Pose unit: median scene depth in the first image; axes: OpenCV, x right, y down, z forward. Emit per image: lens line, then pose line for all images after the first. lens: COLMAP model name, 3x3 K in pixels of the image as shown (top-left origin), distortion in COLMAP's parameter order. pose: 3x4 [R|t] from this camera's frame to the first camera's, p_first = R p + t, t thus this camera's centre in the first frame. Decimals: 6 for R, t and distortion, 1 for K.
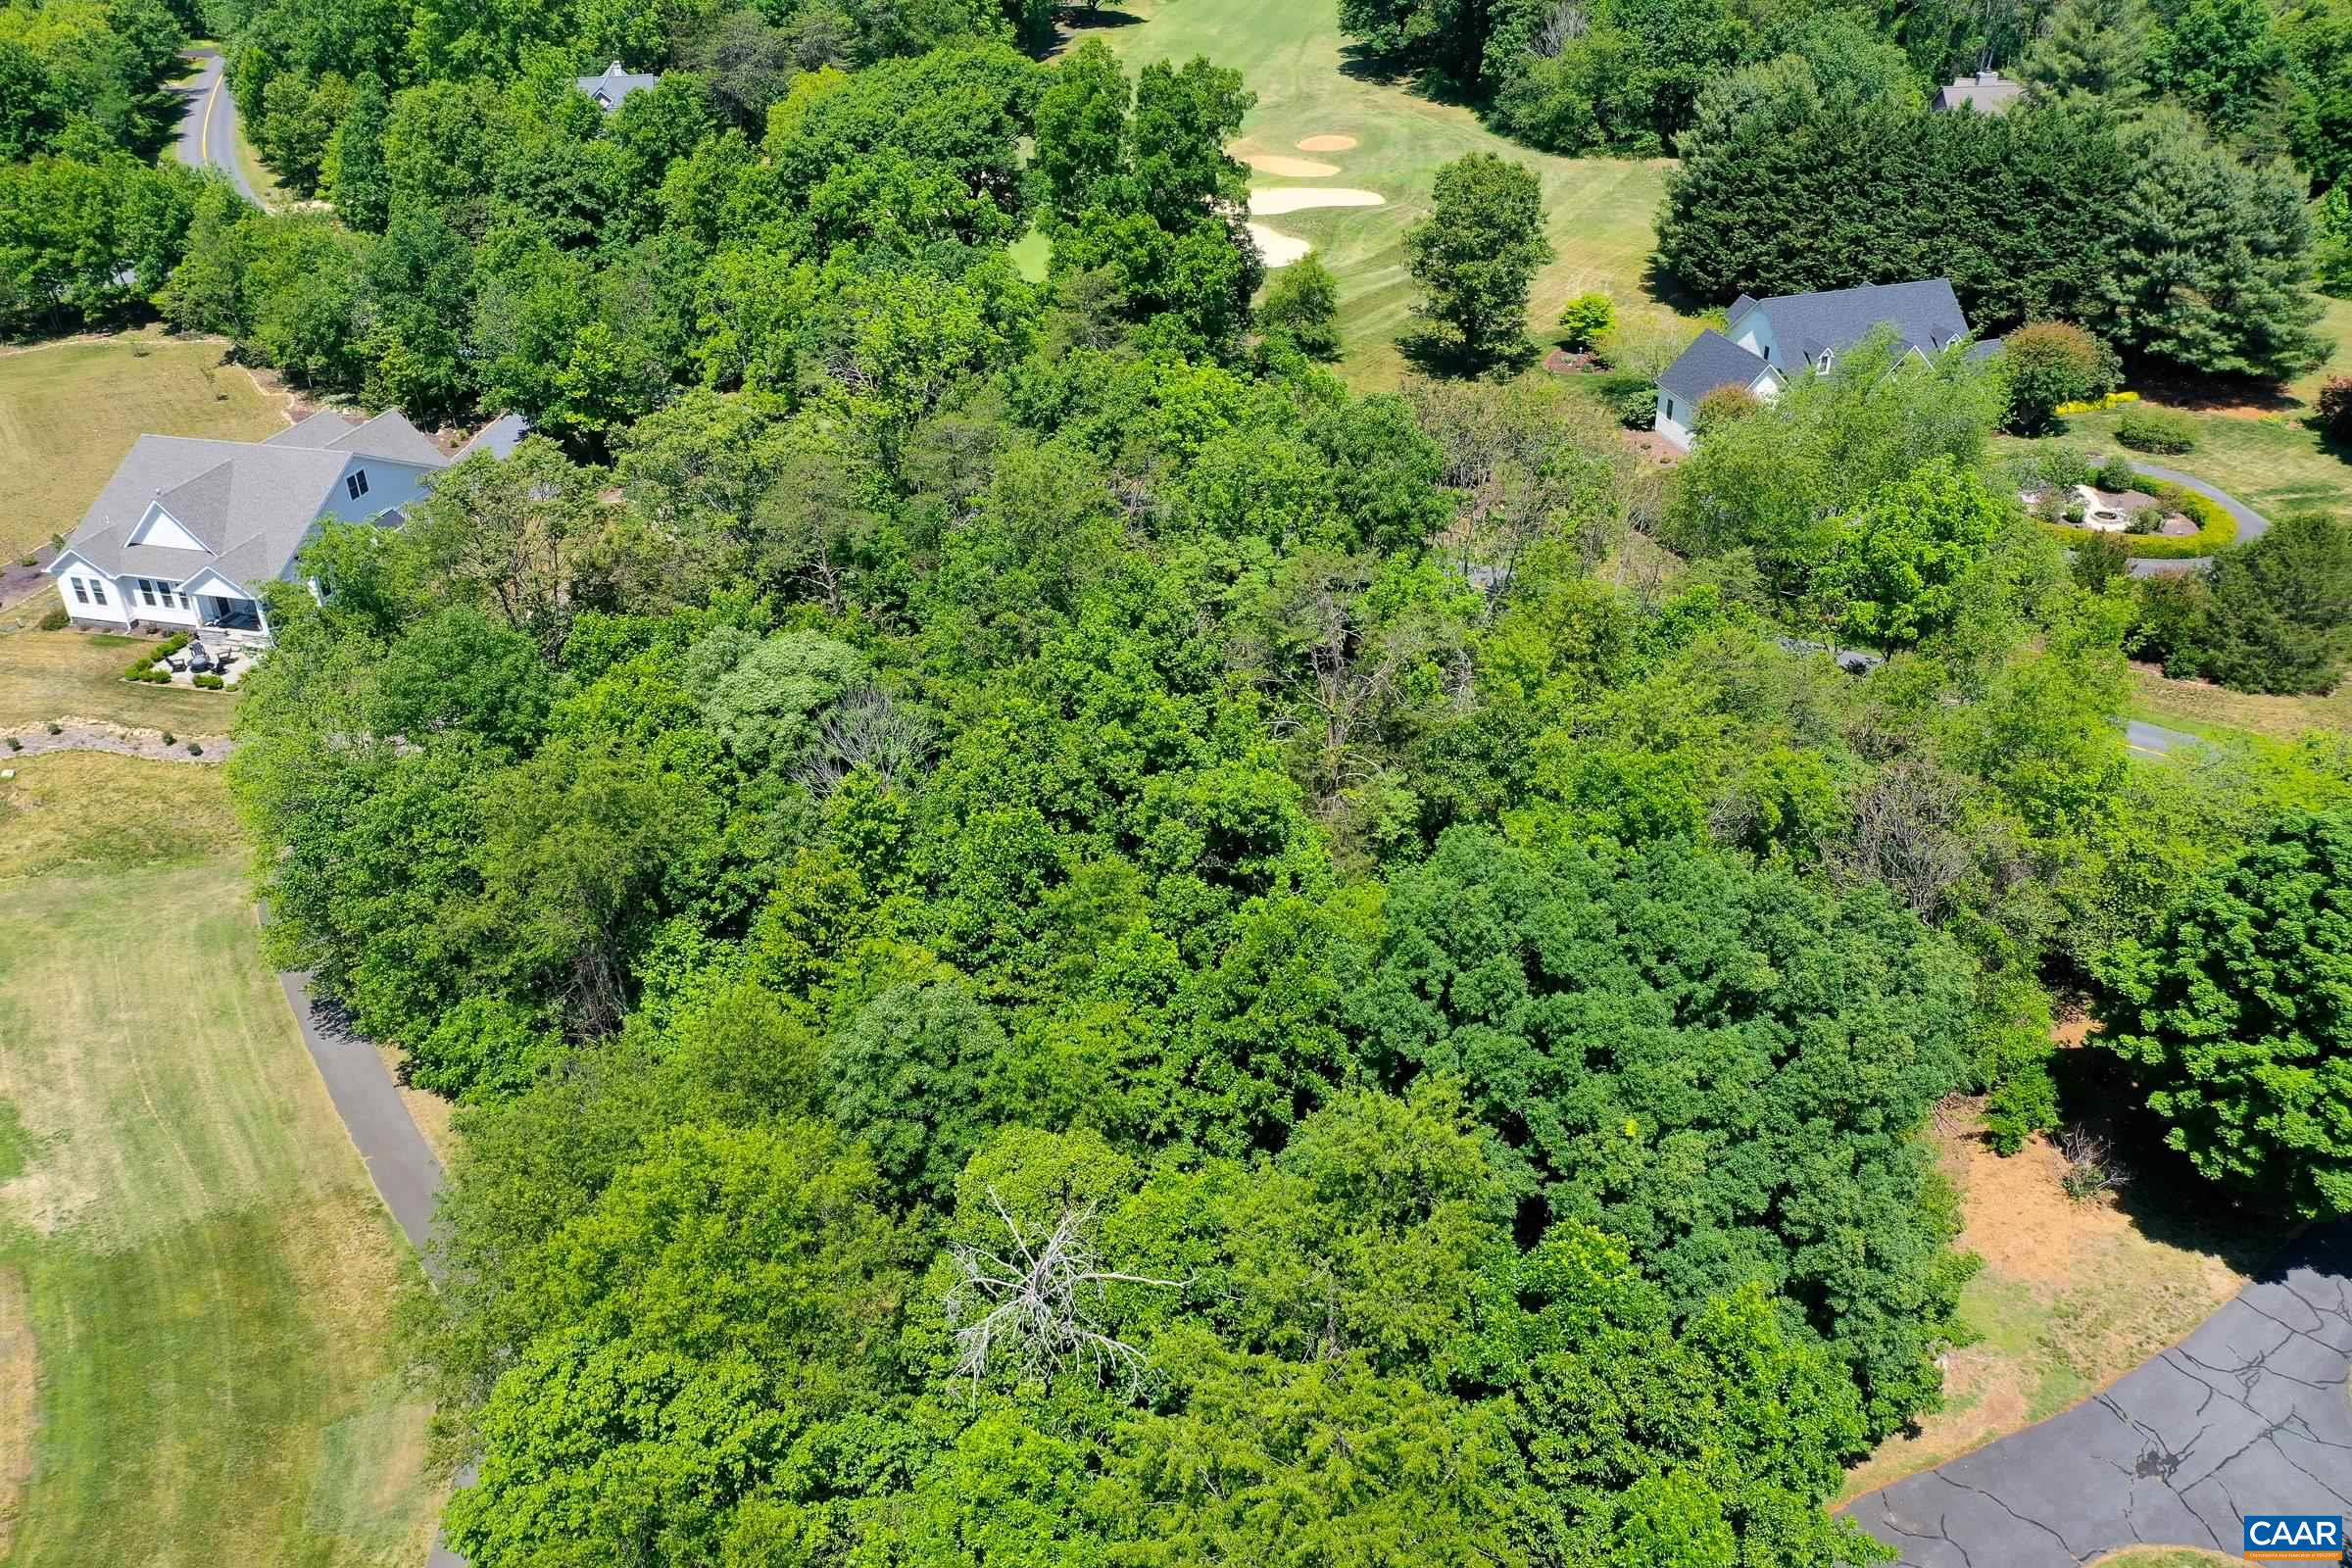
lens RADIAL K [[1848.2, 0, 1186.5], [0, 1848.2, 777.2], [0, 0, 1]] dist [0.000775, 0.016436]
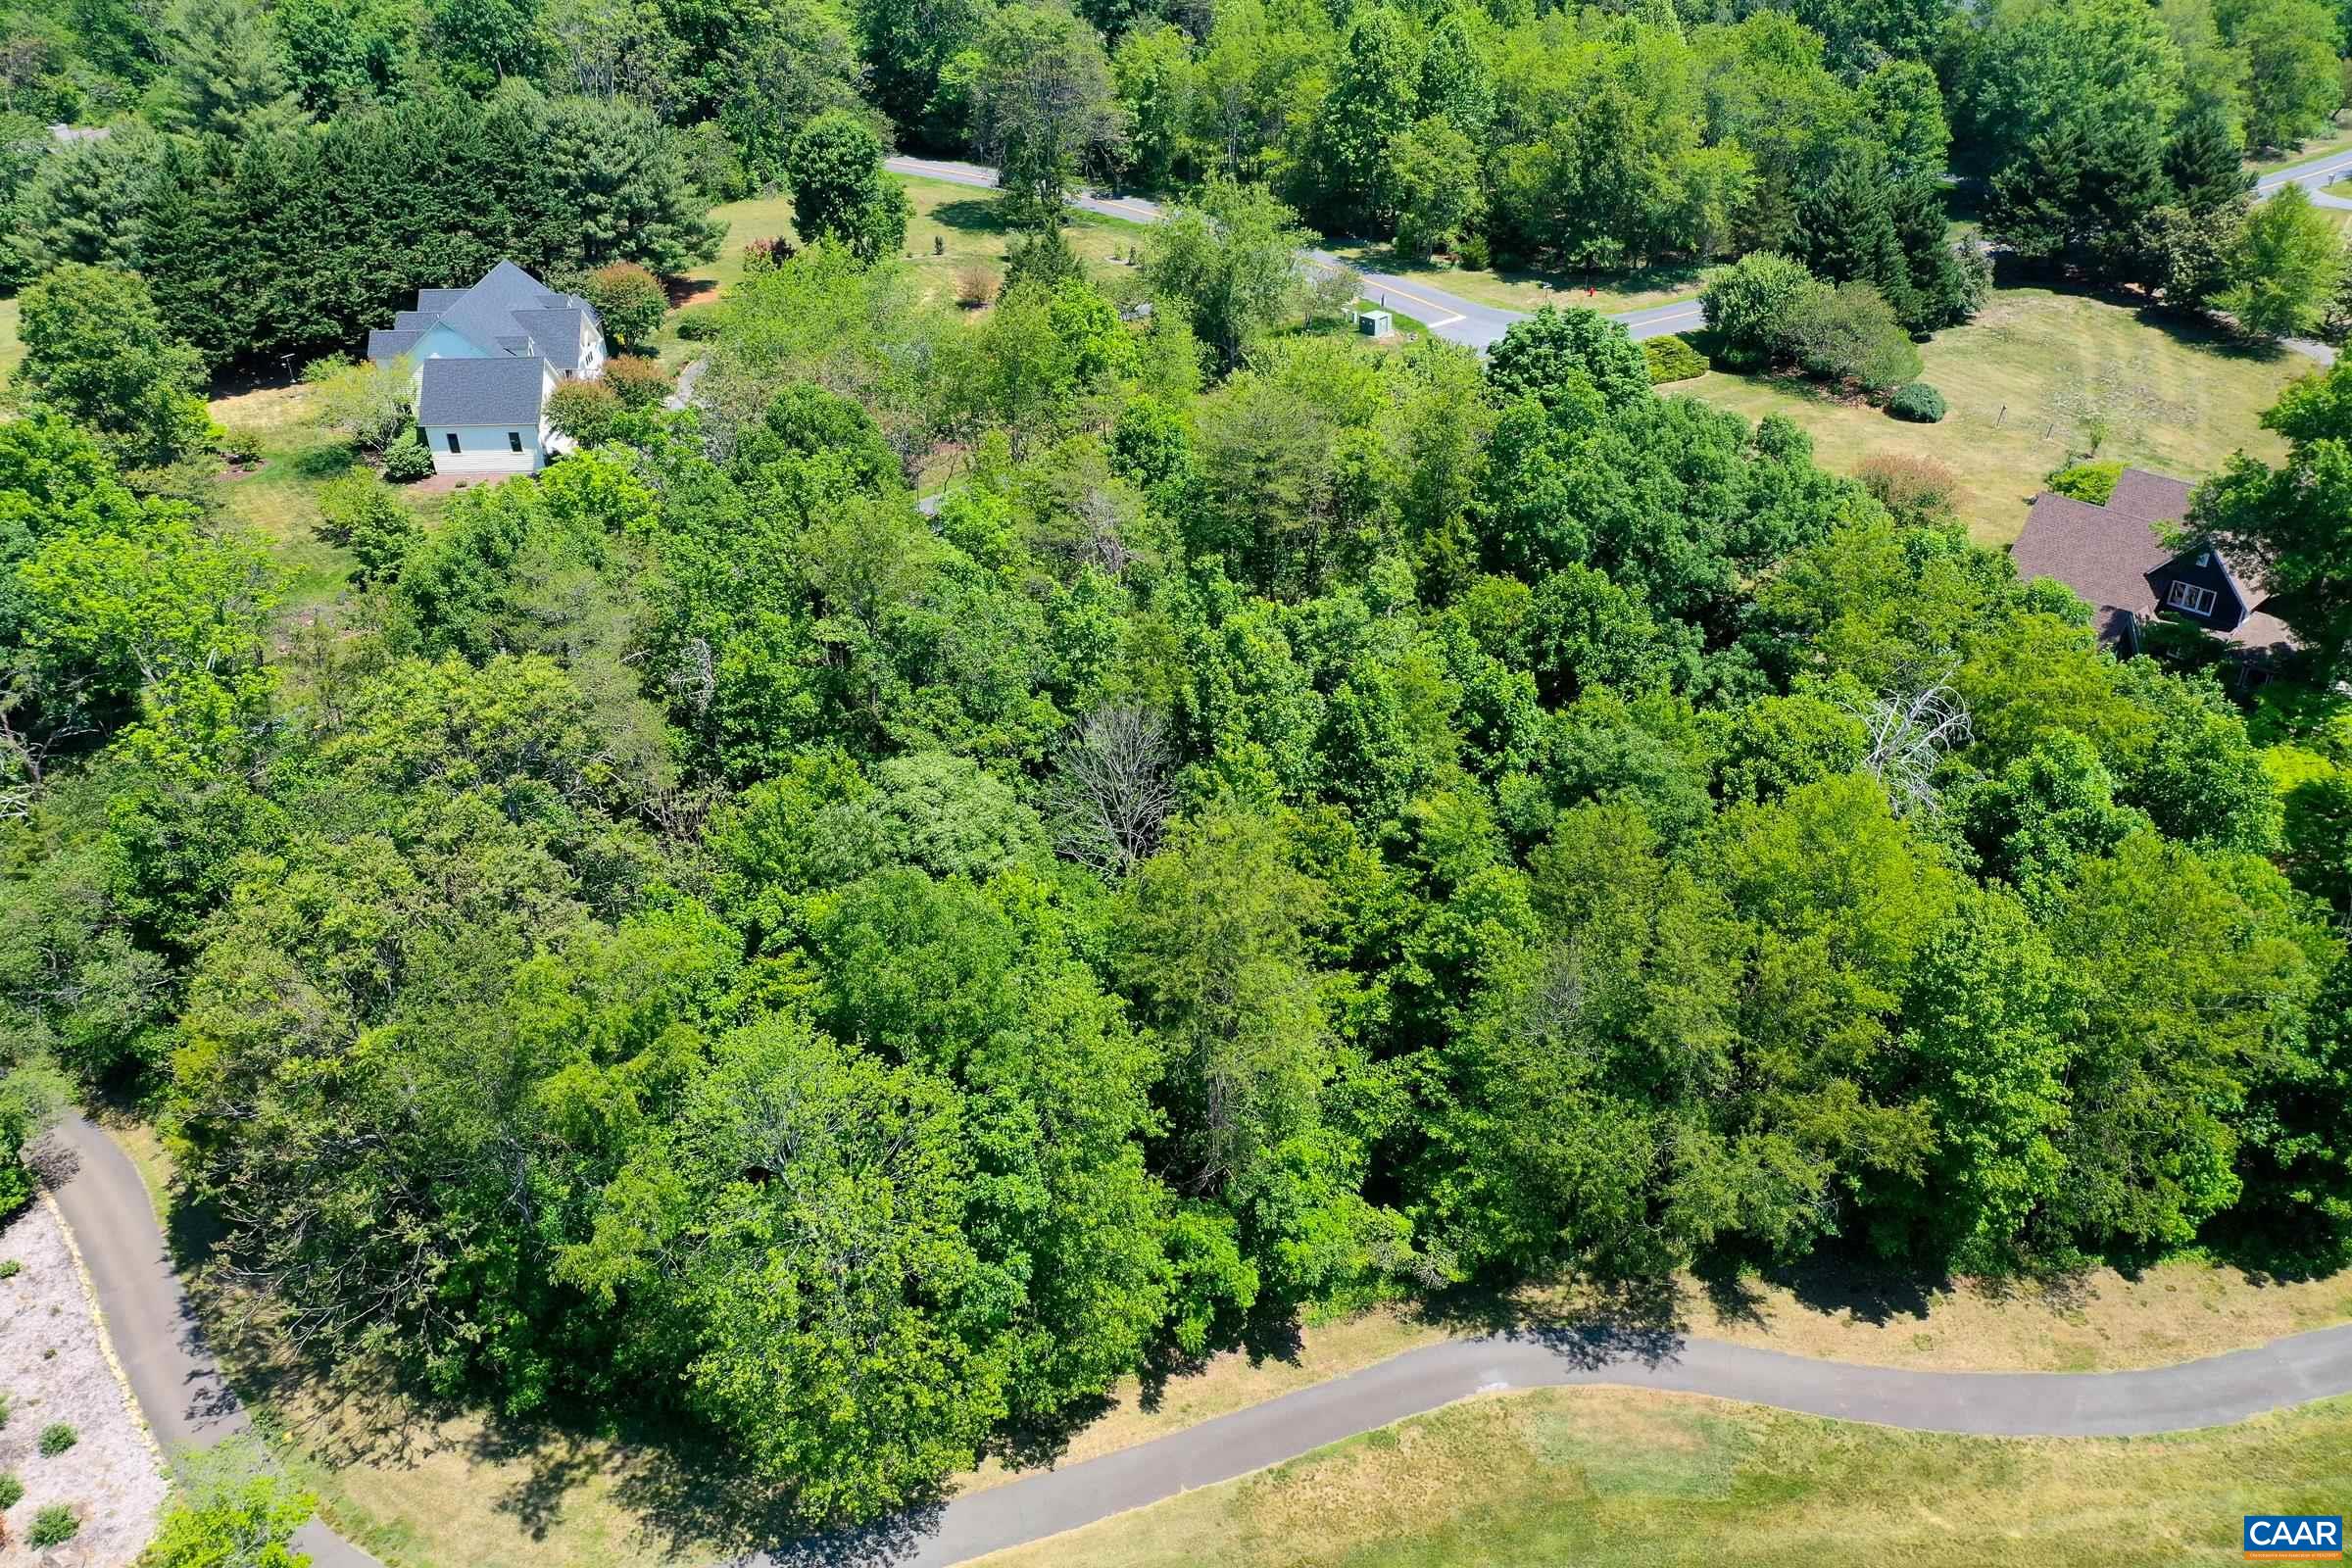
lens RADIAL K [[1848.2, 0, 1178.2], [0, 1848.2, 780.9], [0, 0, 1]] dist [0.000775, 0.016436]
pose [[0.264294, -0.486885, 0.832521, -0.500106], [0.507125, 0.804405, 0.309448, -0.151489], [-0.820349, 0.340407, 0.459511, 0.273951]]
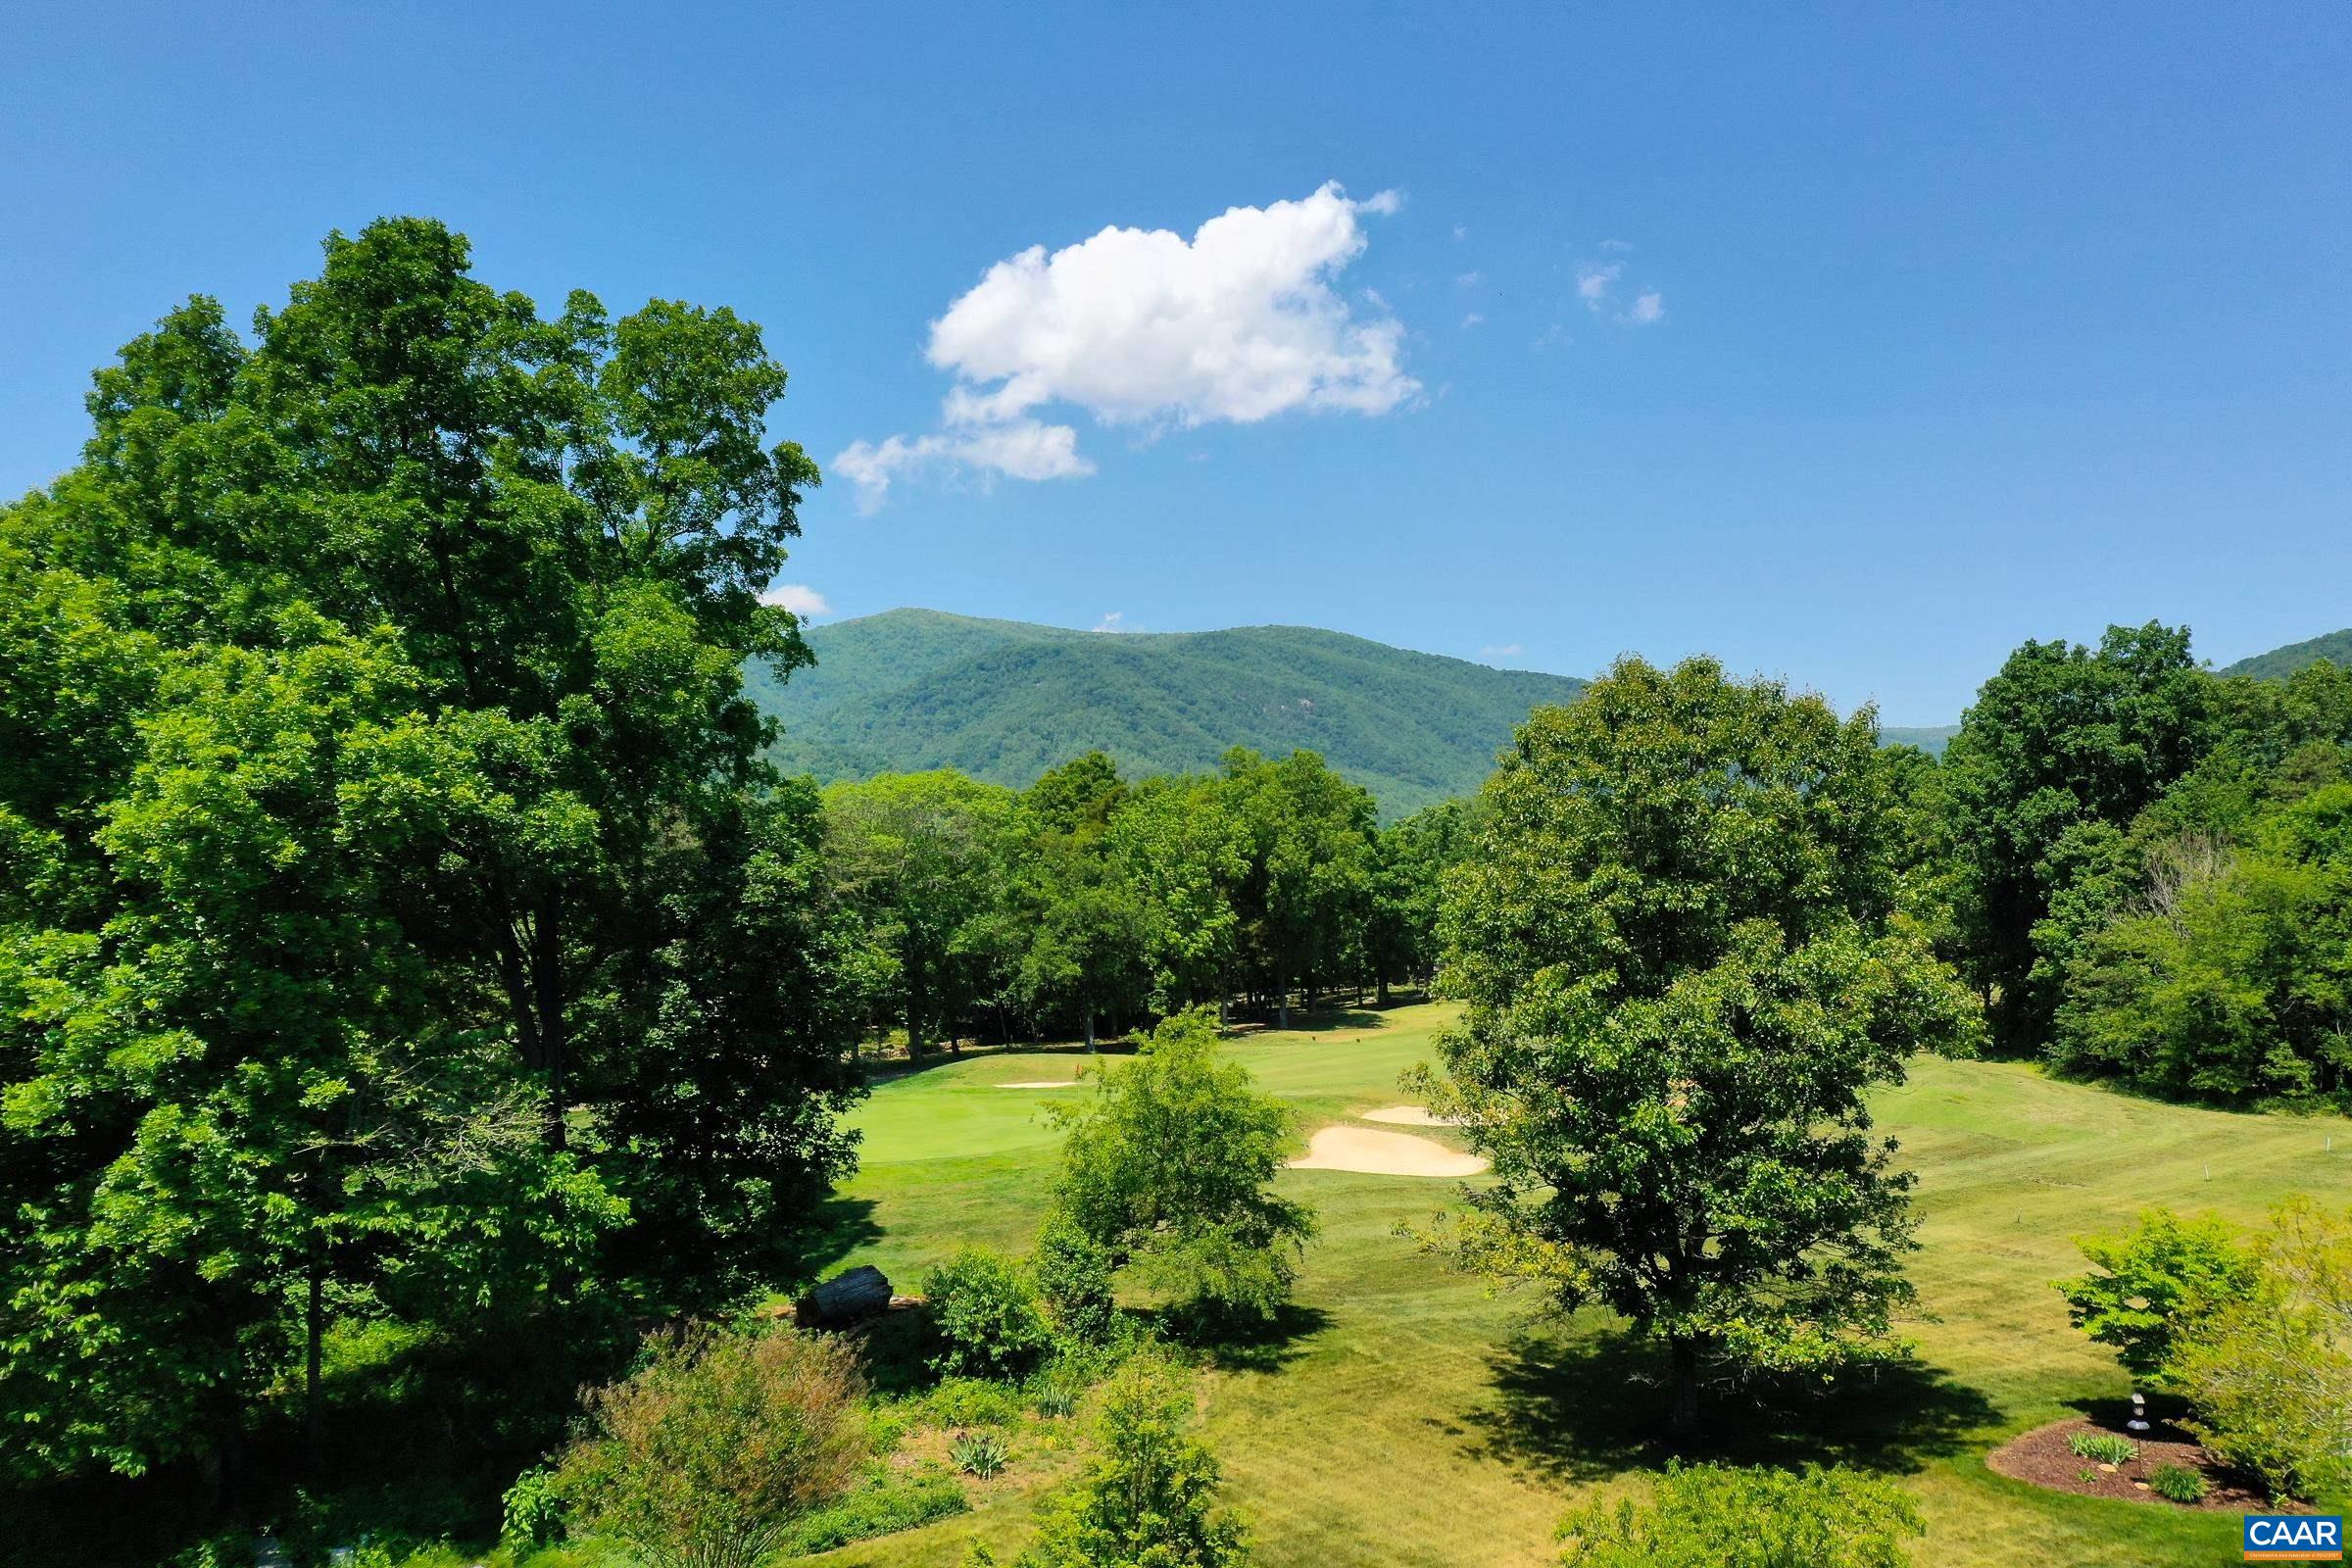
lens RADIAL K [[1848.2, 0, 1189.3], [0, 1848.2, 773.0], [0, 0, 1]] dist [0.000775, 0.016436]
pose [[0.931761, -0.018374, -0.362606, 0.190245], [-0.196168, 0.814916, -0.545371, -0.142339], [0.305514, 0.579288, 0.755703, 0.738783]]
